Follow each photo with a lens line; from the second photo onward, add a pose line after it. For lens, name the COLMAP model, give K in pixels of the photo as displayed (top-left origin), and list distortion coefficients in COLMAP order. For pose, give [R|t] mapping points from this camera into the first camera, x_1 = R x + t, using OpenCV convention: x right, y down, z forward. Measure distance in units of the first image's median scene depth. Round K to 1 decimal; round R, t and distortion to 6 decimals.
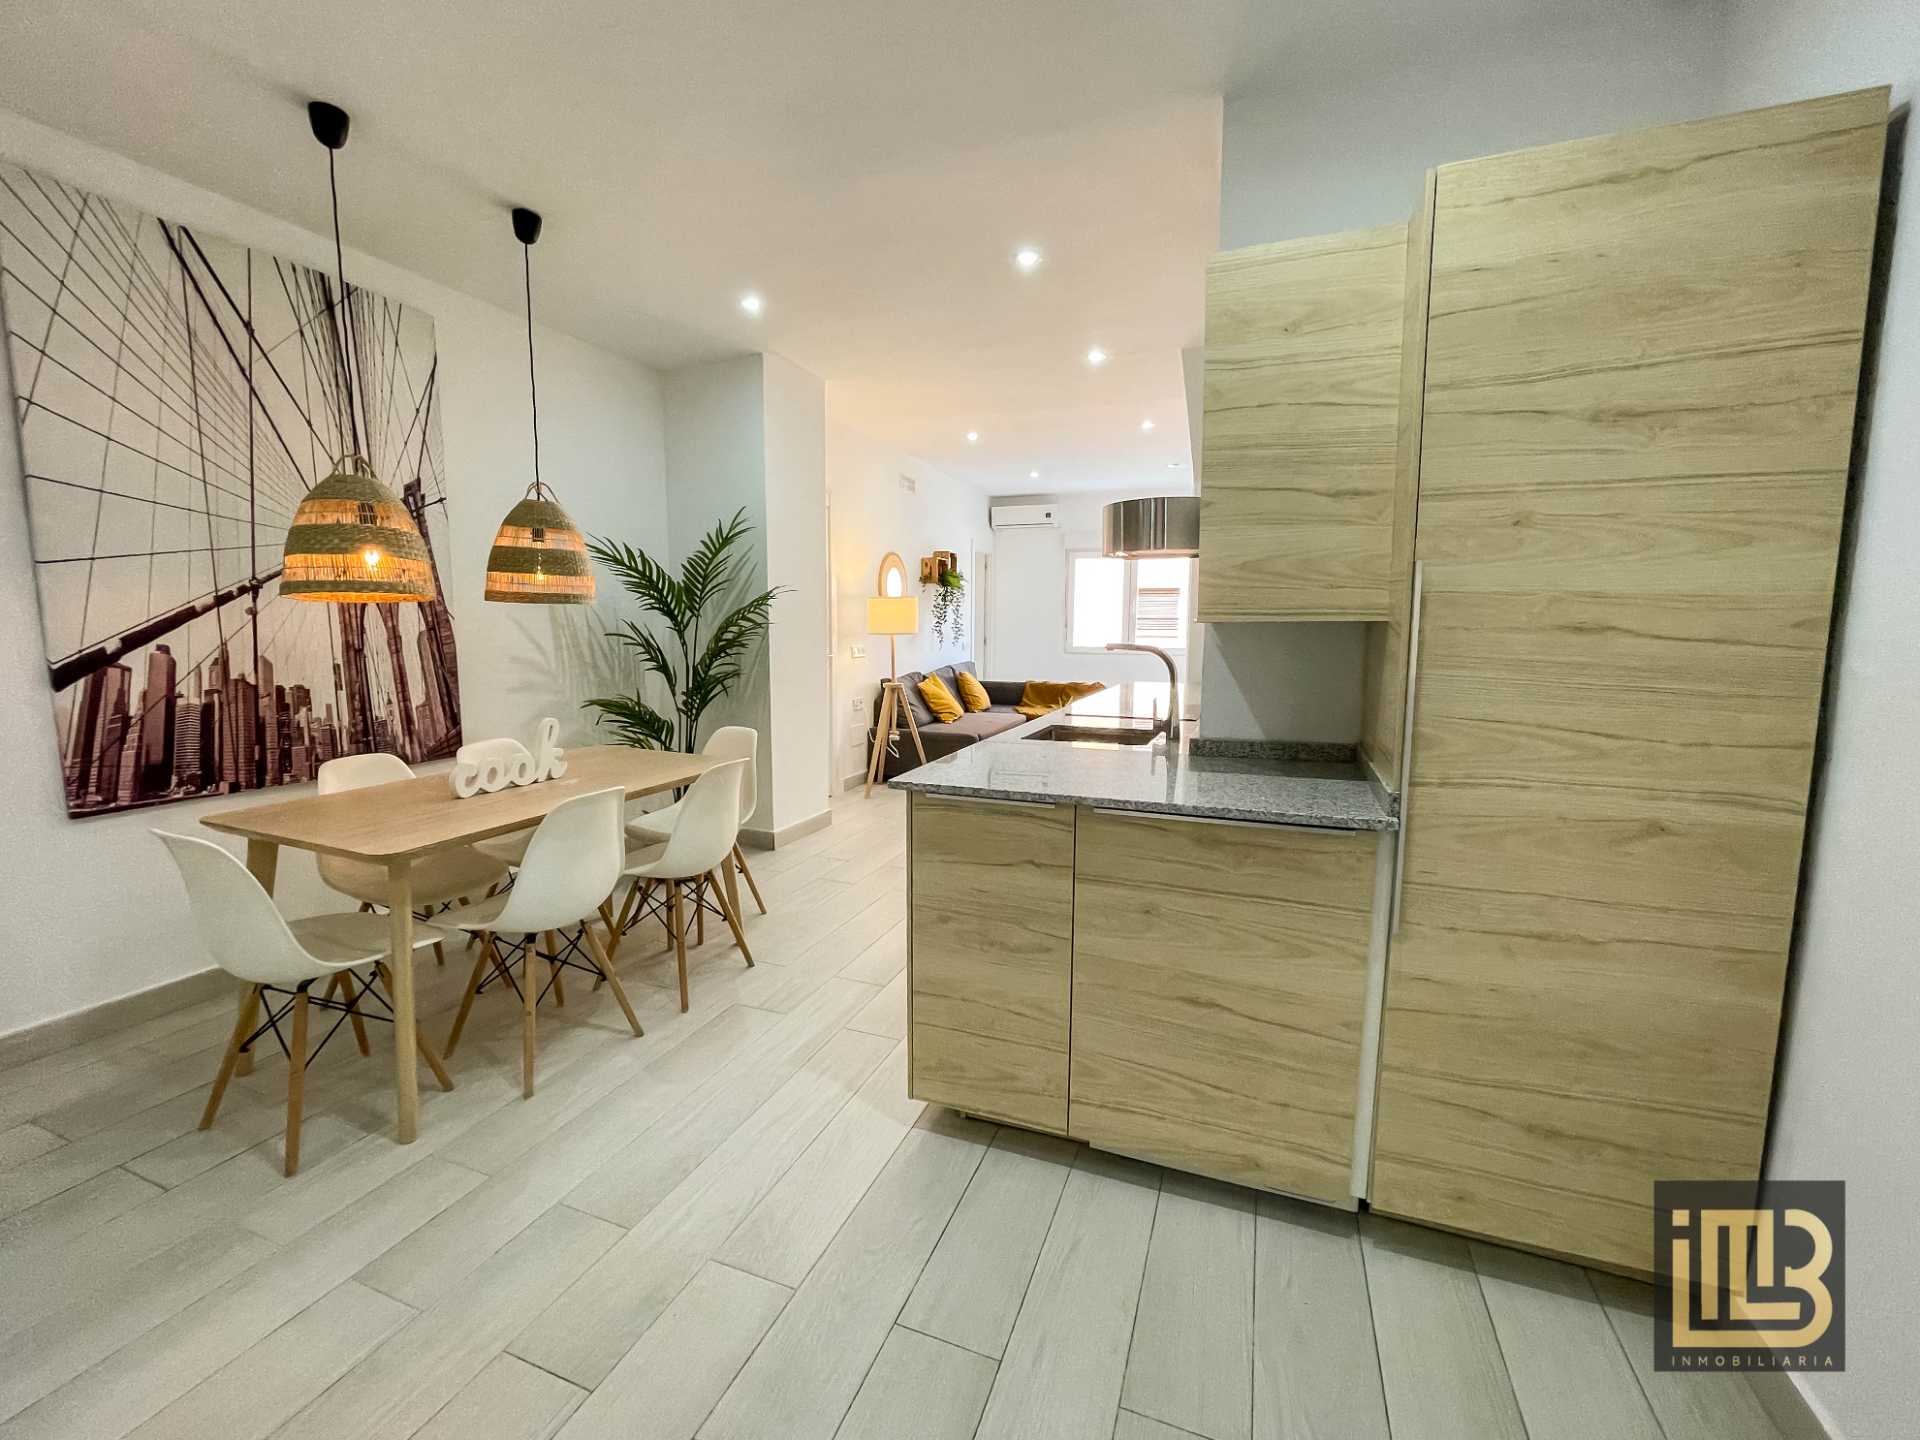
lens RADIAL K [[786.0, 0, 961.2], [0, 786.0, 715.7], [0, 0, 1]] dist [-0.014009, 0.003661]
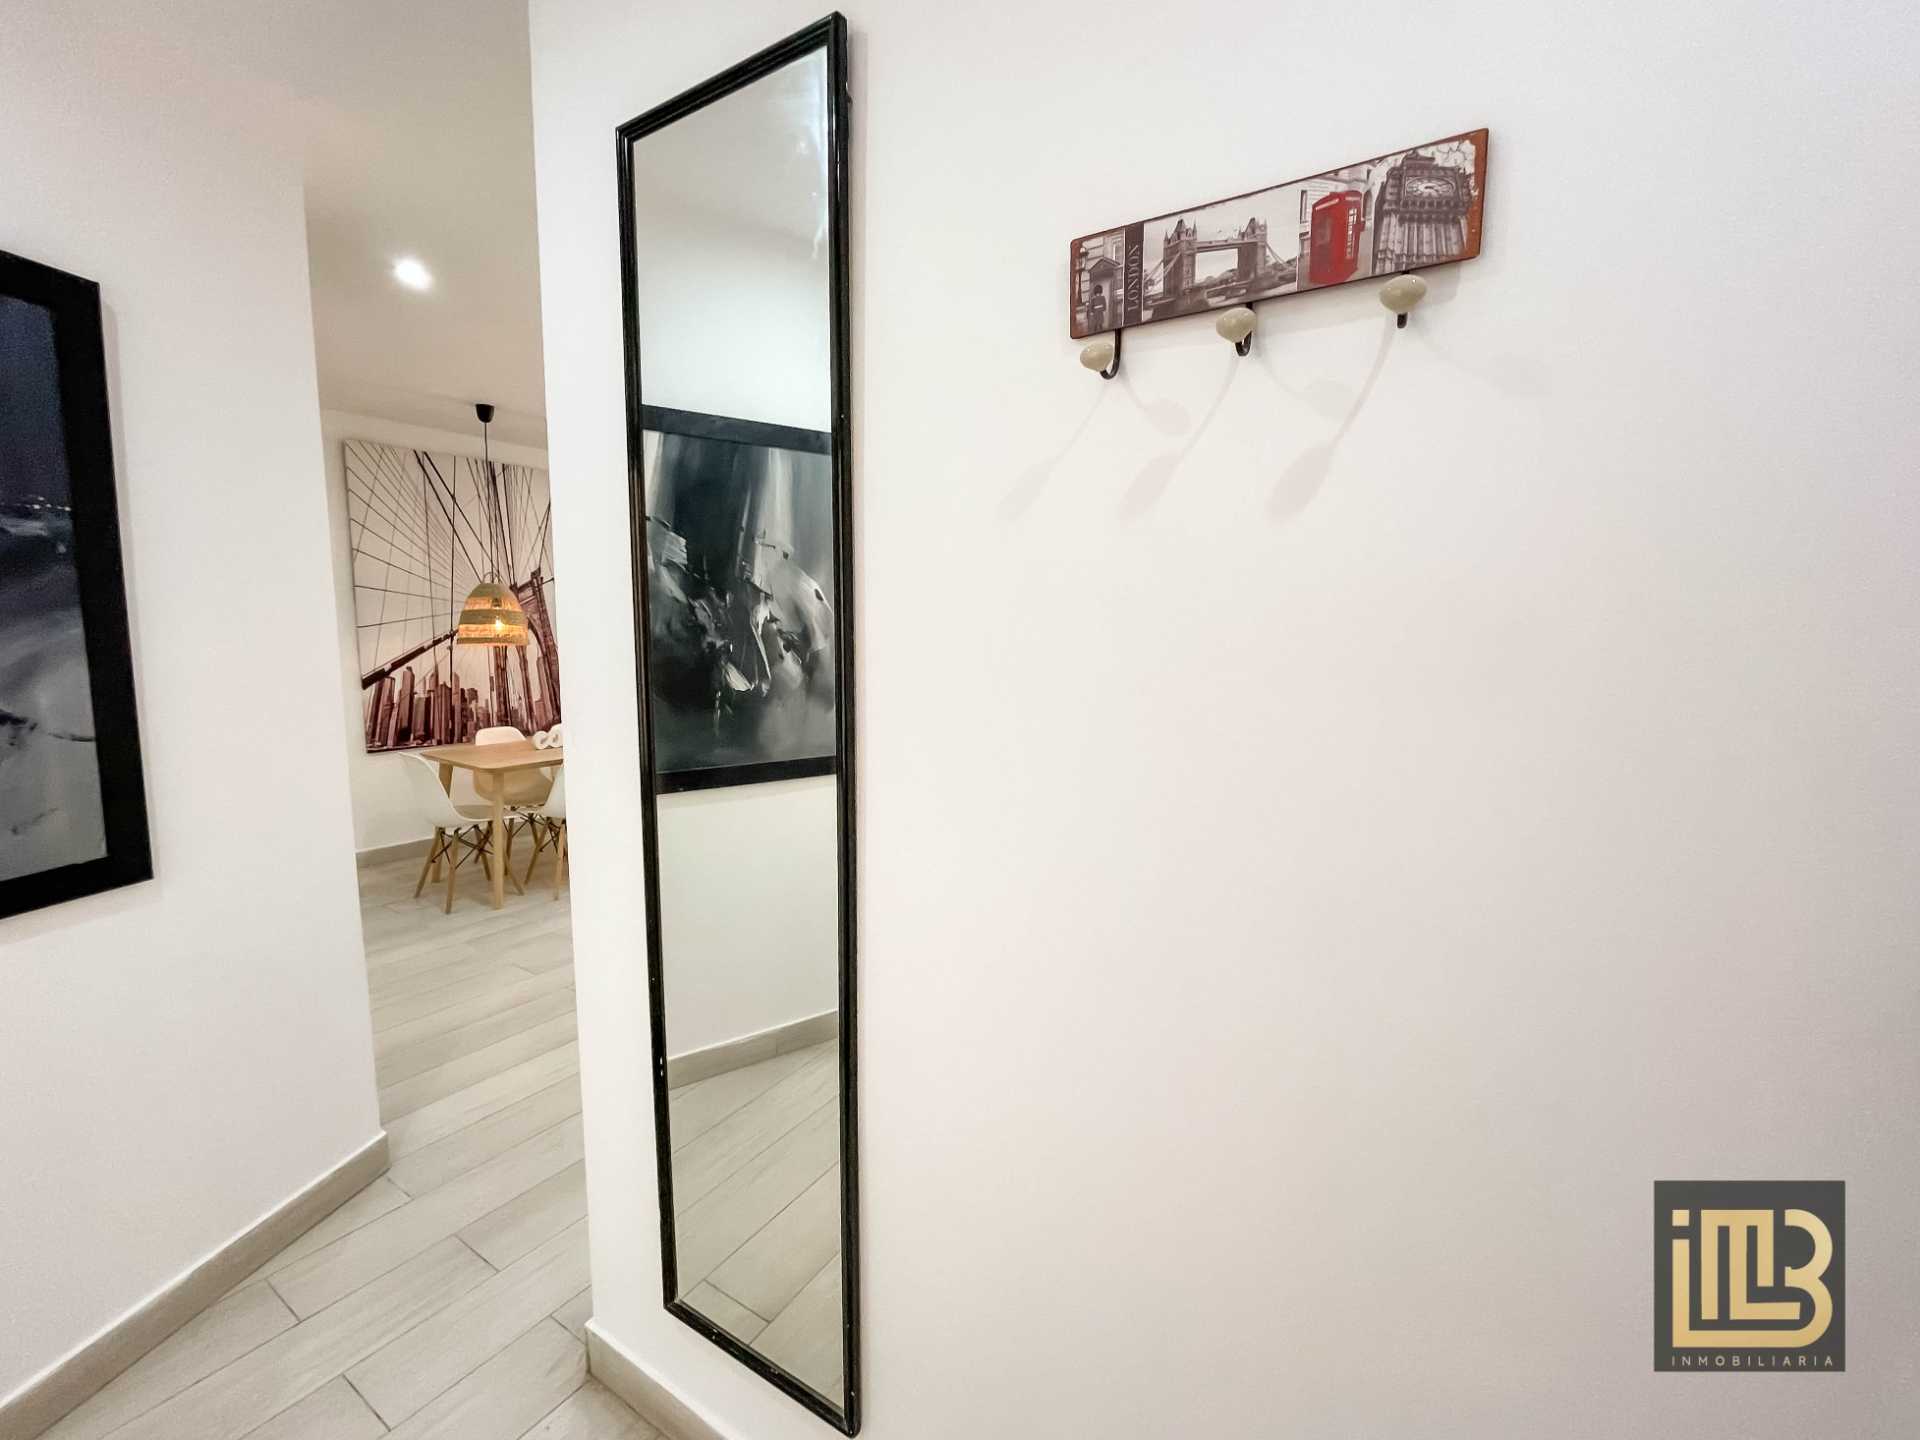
lens RADIAL K [[786.0, 0, 936.1], [0, 786.0, 714.0], [0, 0, 1]] dist [-0.014009, 0.003661]
pose [[0.976865, 0.022803, -0.212639, 0.600588], [-0.025400, 0.999632, -0.009490, 0.010925], [0.212344, 0.014671, 0.977085, -0.555454]]
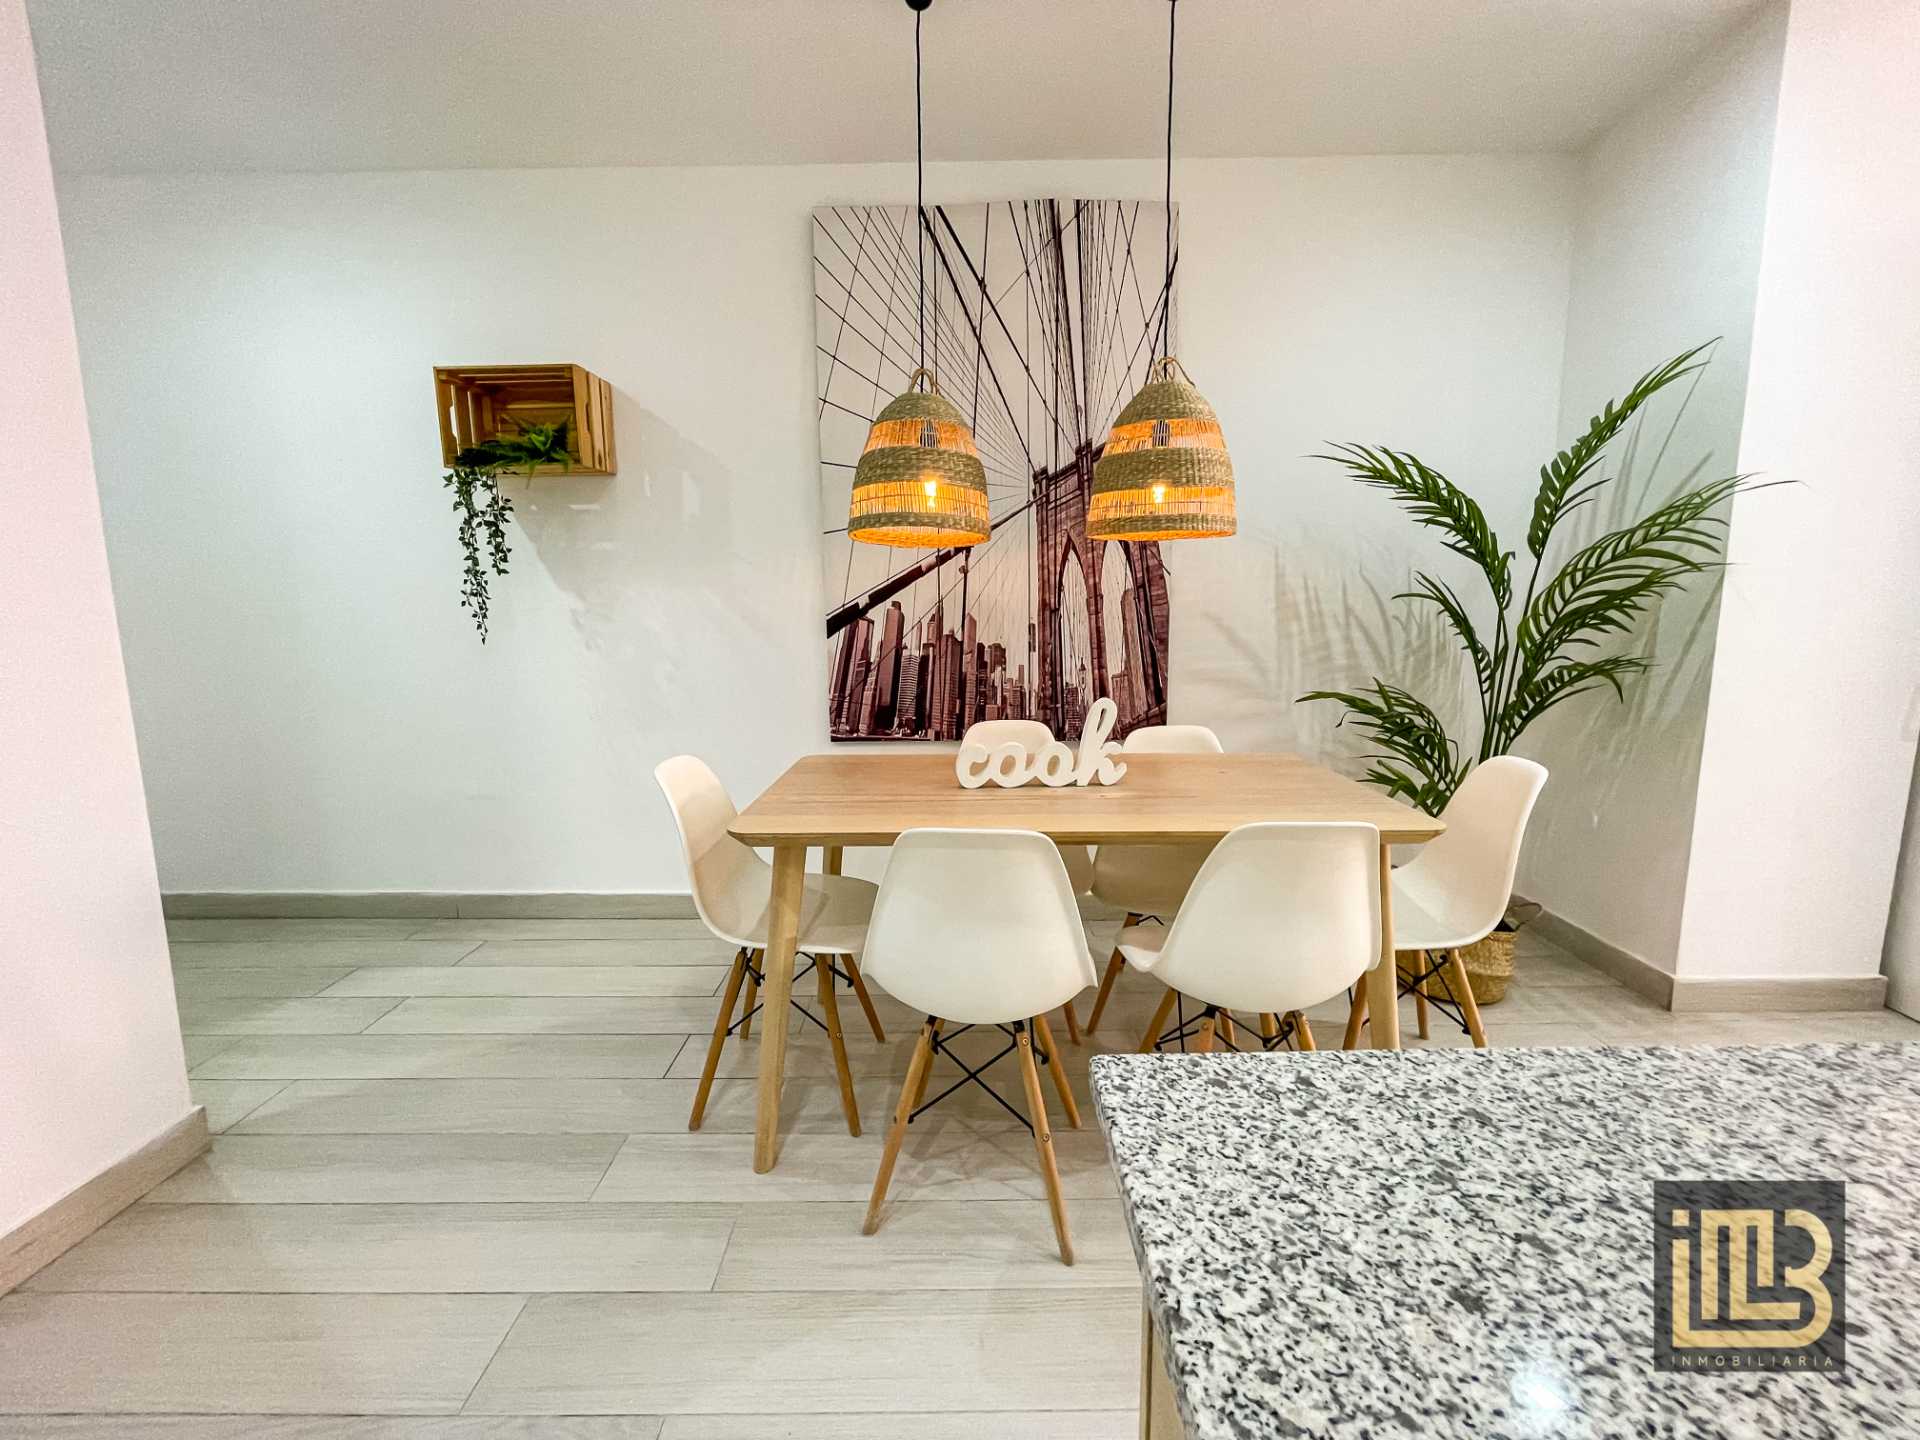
lens RADIAL K [[786.0, 0, 957.7], [0, 786.0, 721.2], [0, 0, 1]] dist [-0.014009, 0.003661]
pose [[0.360386, 0.120252, -0.925020, 0.071363], [-0.100964, 0.990858, 0.089476, -0.026321], [0.927323, 0.061148, 0.369232, 0.598632]]
